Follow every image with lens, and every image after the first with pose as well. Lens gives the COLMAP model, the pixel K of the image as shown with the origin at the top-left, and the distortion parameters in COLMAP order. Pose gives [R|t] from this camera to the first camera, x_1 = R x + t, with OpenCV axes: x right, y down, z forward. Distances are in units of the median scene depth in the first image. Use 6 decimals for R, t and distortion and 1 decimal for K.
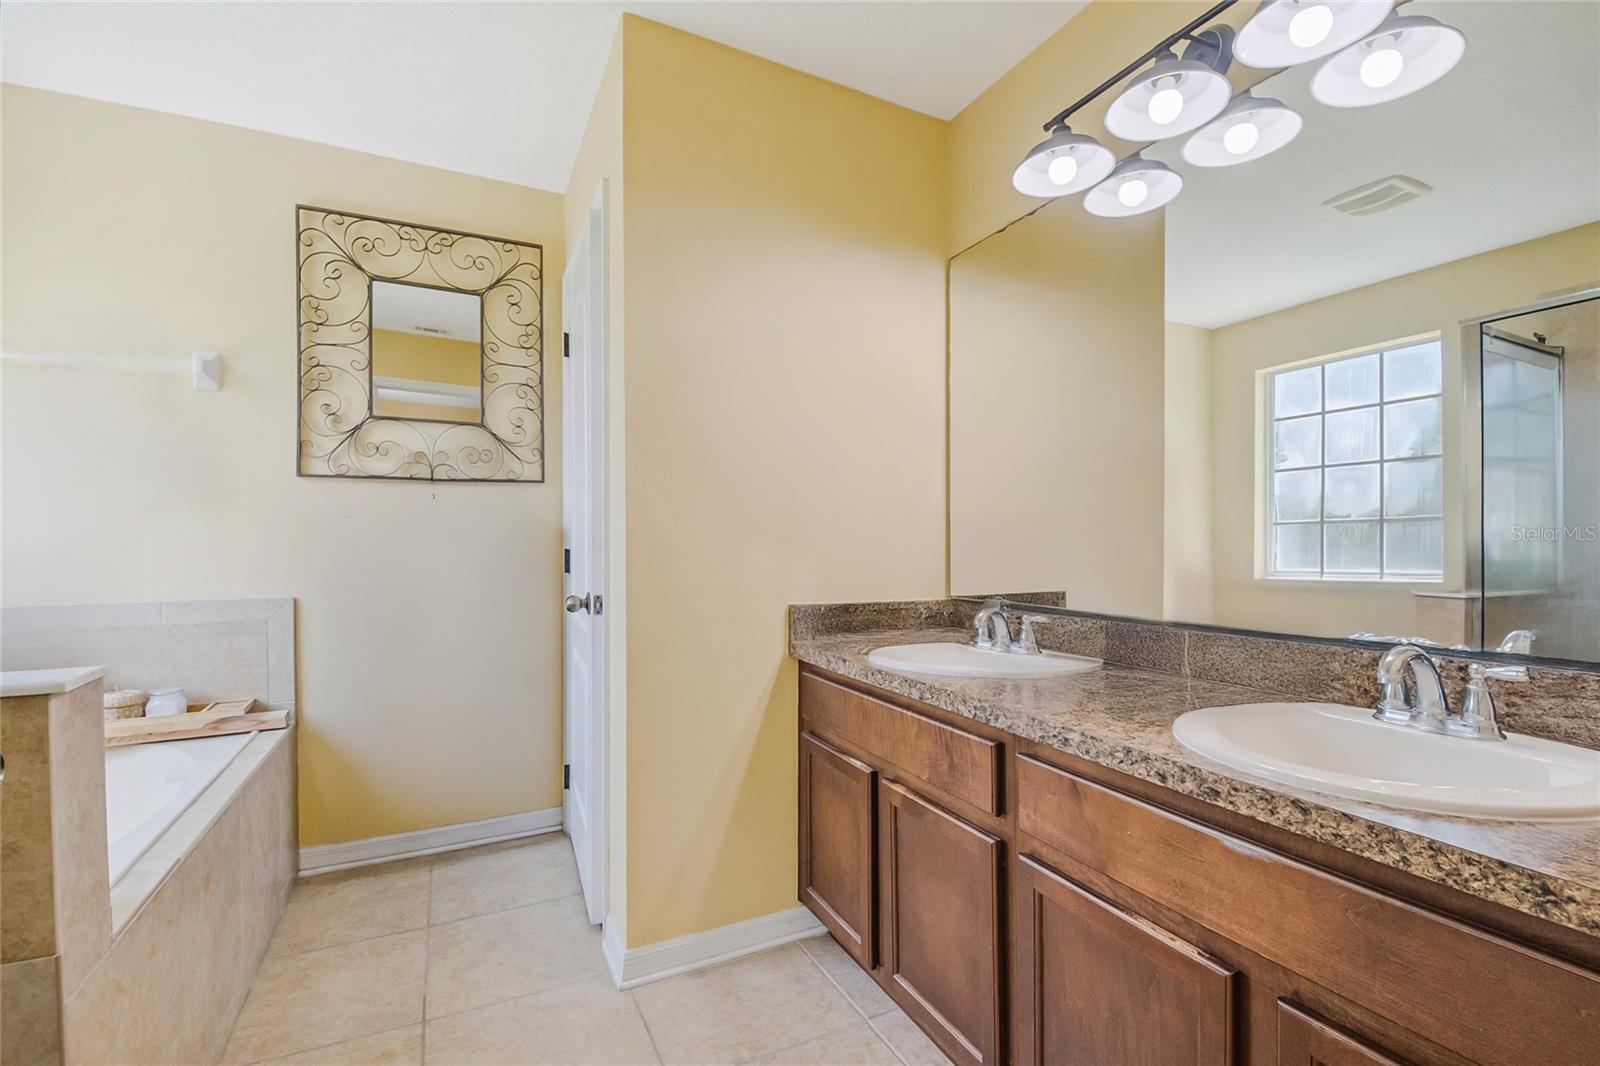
lens RADIAL K [[702.0, 0, 805.5], [0, 702.0, 537.0], [0, 0, 1]] dist [0.001475, -0.012303]
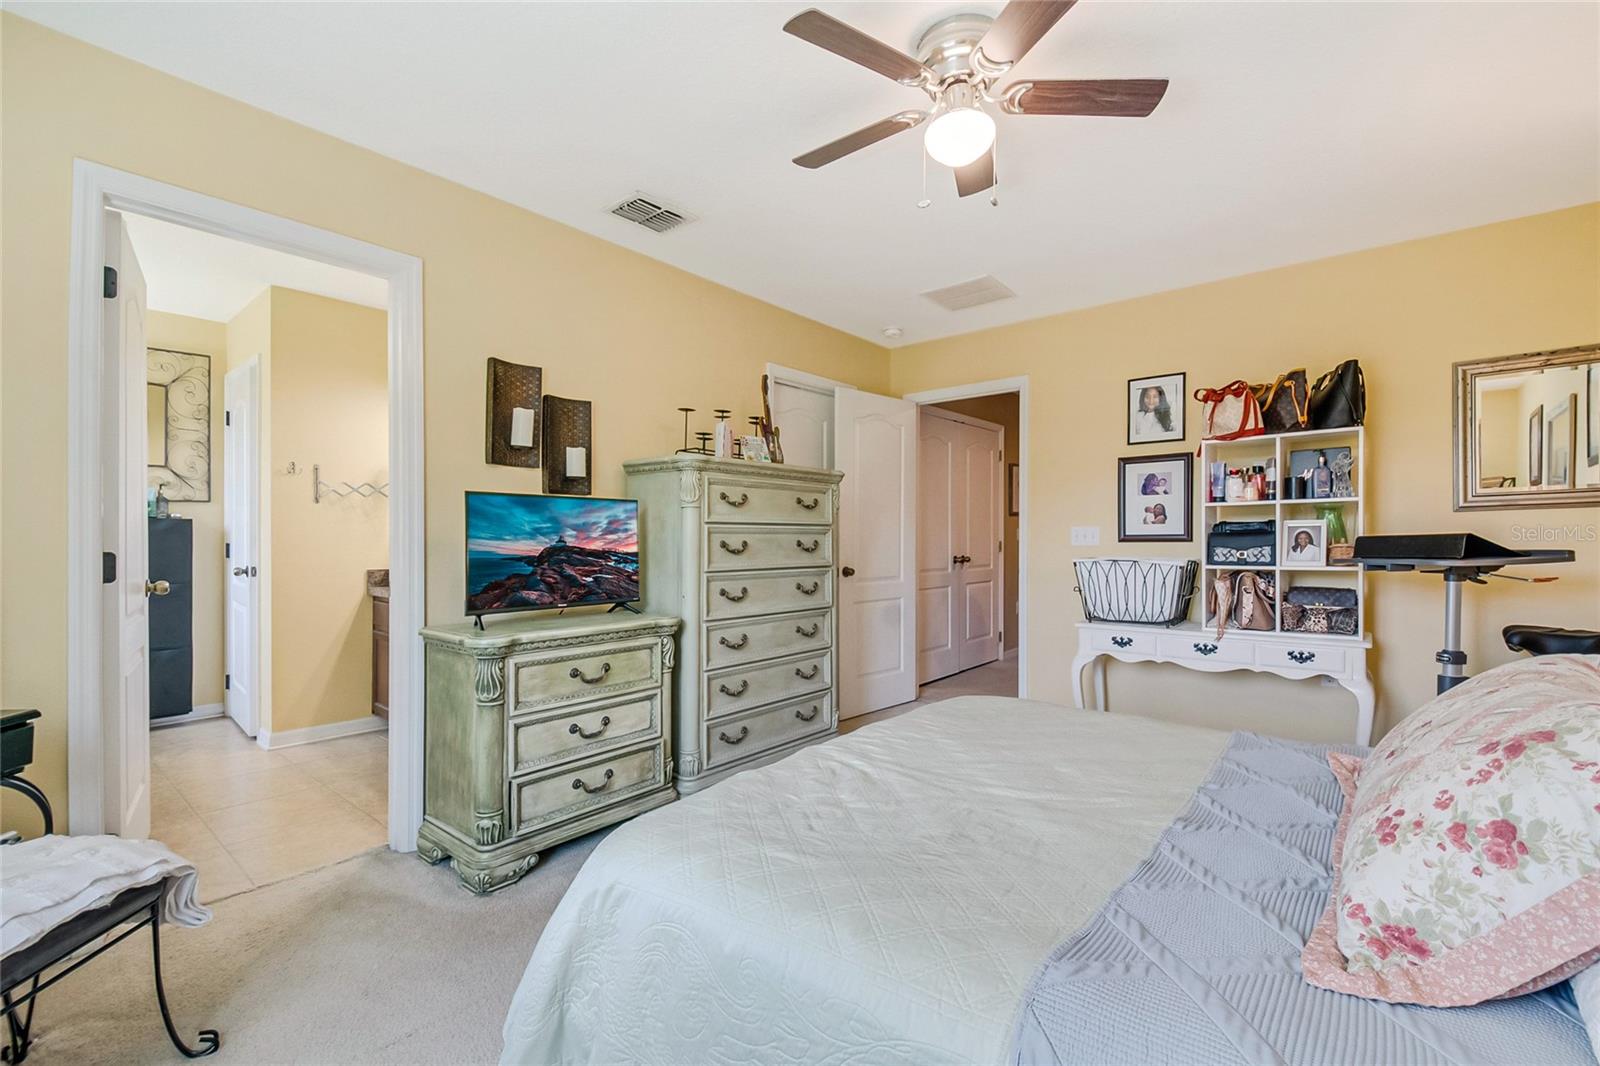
lens RADIAL K [[702.0, 0, 793.4], [0, 702.0, 541.3], [0, 0, 1]] dist [0.001475, -0.012303]
pose [[0.923015, 0.001648, 0.384761, 0.256168], [-0.003571, 0.999984, 0.004285, 0.001680], [-0.384748, -0.005330, 0.923006, -1.034636]]
